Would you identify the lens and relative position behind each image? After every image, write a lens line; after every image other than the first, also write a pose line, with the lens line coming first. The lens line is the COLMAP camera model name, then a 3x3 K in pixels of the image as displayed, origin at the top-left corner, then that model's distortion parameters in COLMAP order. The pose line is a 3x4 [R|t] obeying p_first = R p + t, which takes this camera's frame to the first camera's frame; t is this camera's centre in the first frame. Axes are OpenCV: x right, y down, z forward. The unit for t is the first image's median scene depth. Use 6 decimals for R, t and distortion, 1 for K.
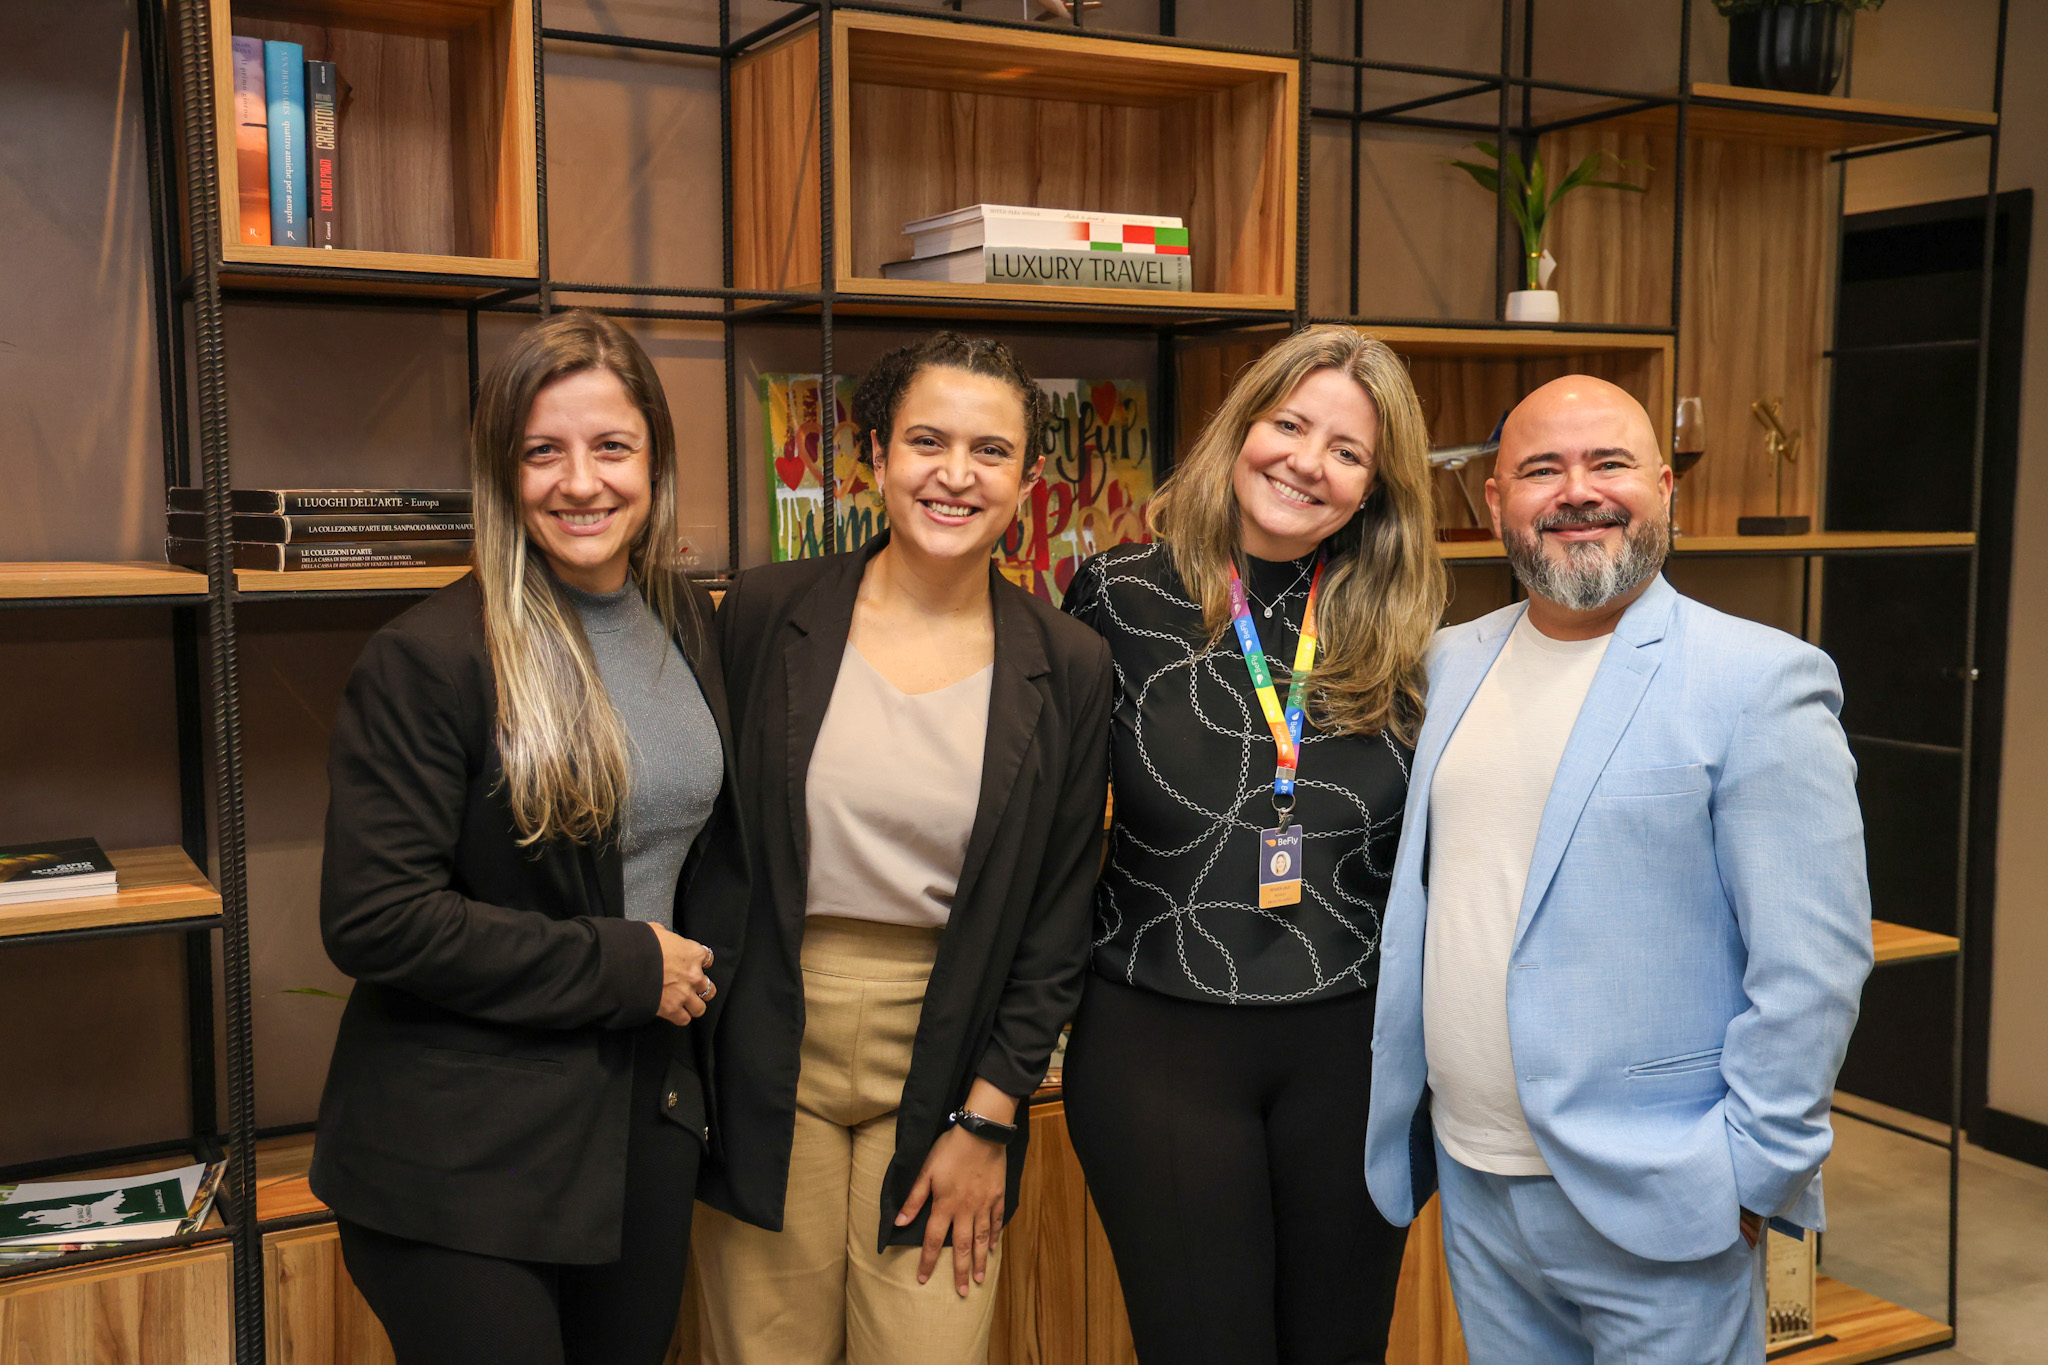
lens RADIAL K [[2136.4, 0, 1024.0], [0, 2136.4, 682.5], [0, 0, 1]] dist [-0.004433, 0.138903]
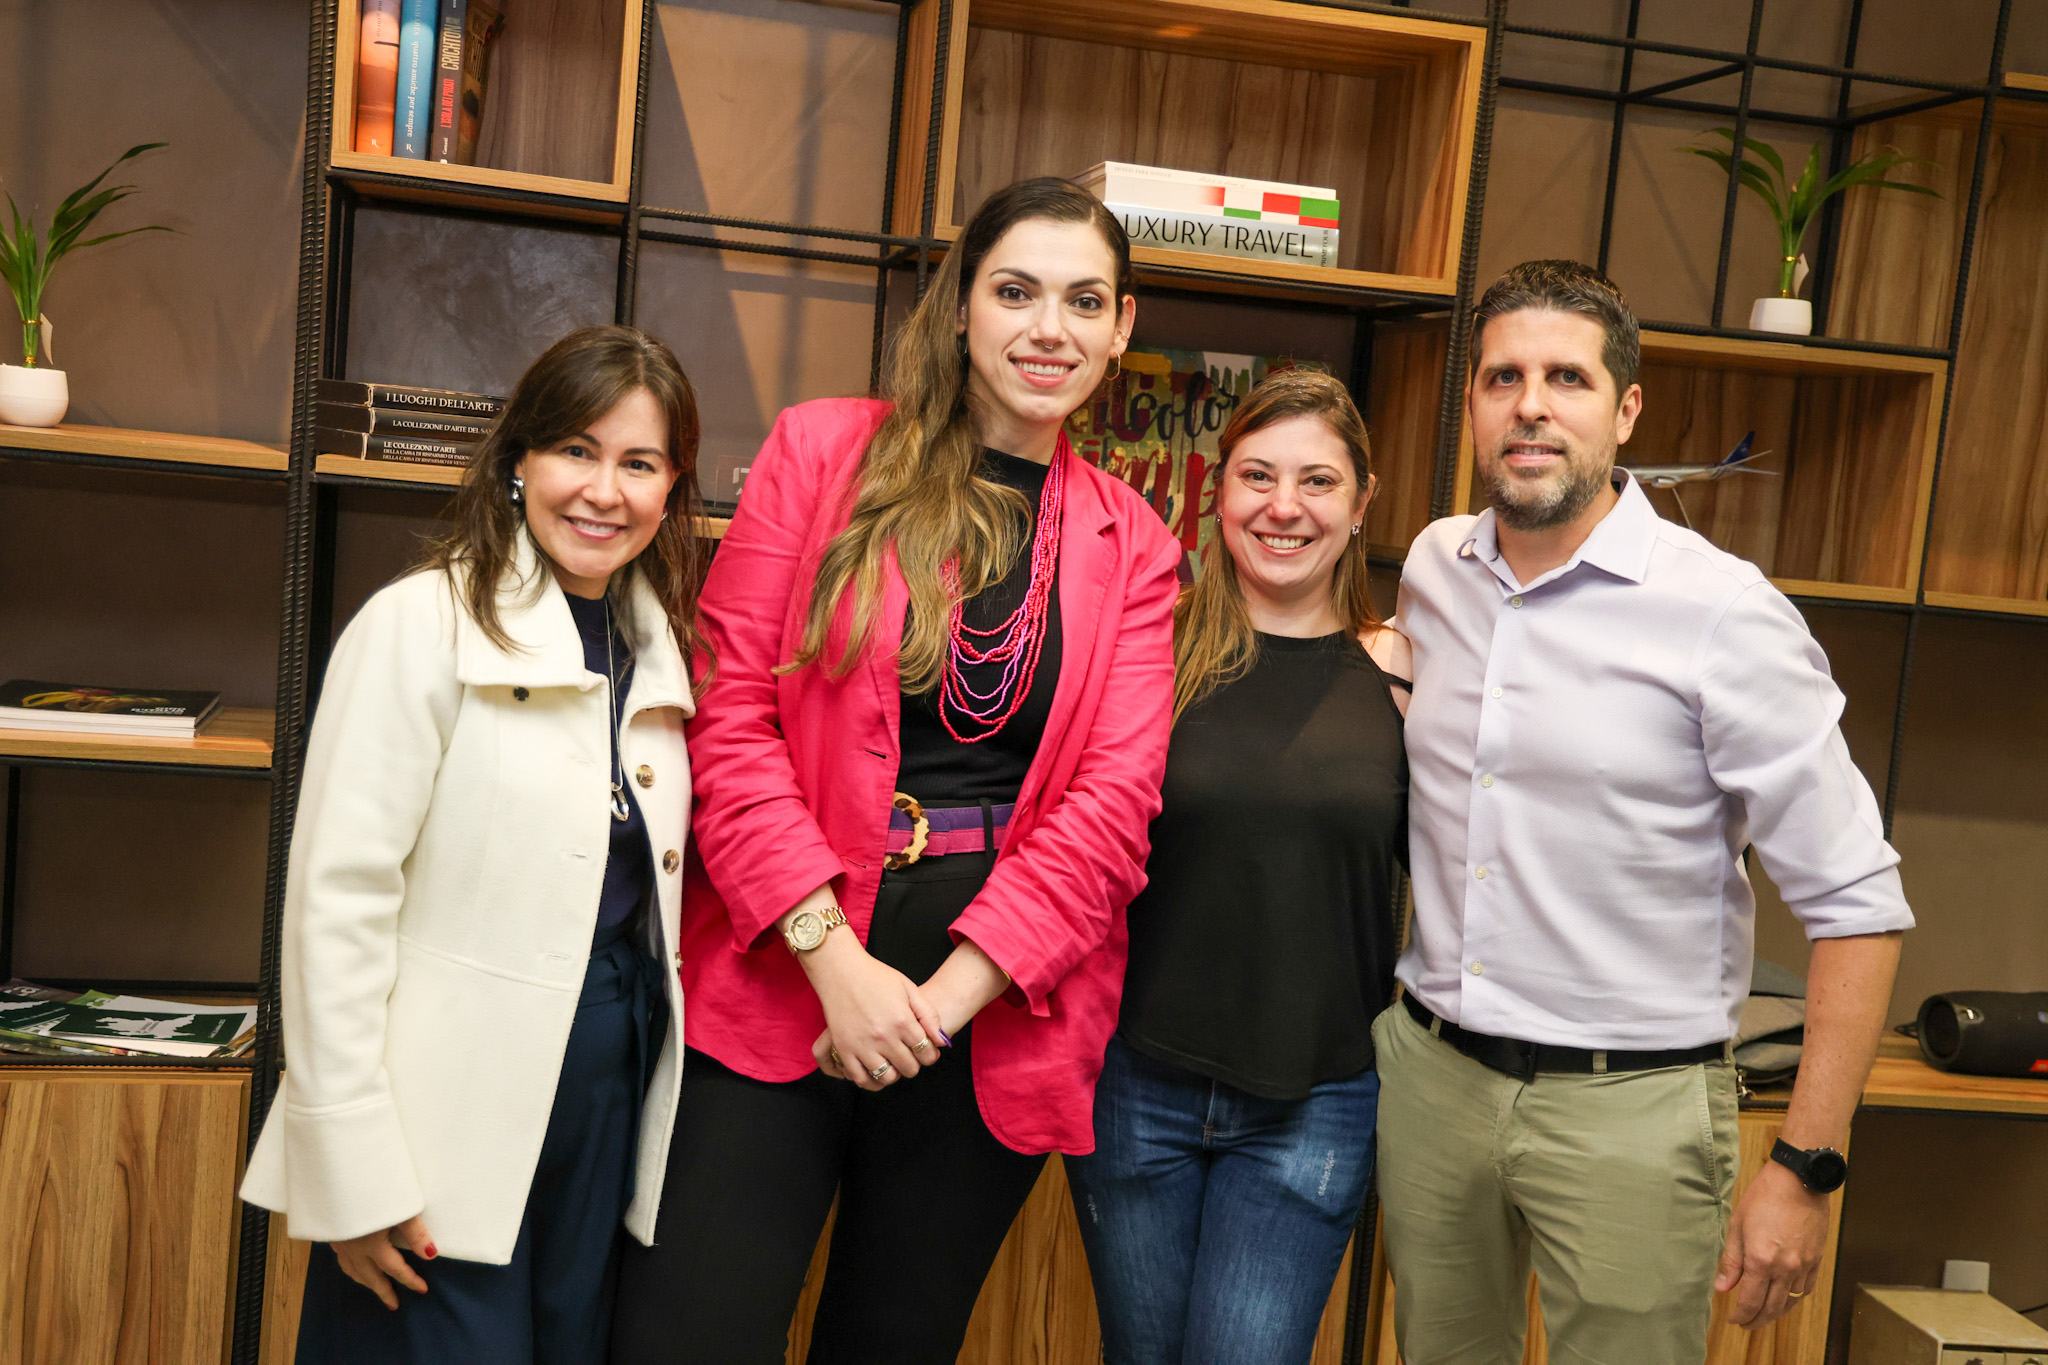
lens RADIAL K [[2294.4, 0, 1024.0], [0, 2294.4, 682.5], [0, 0, 1]] dist [-0.016426, 0.271236]
pose [[0.955006, 0.116567, -0.272719, 0.252034], [-0.120082, 0.992757, 0.003828, 0.012800], [0.271190, 0.029093, 0.962086, -0.011754]]
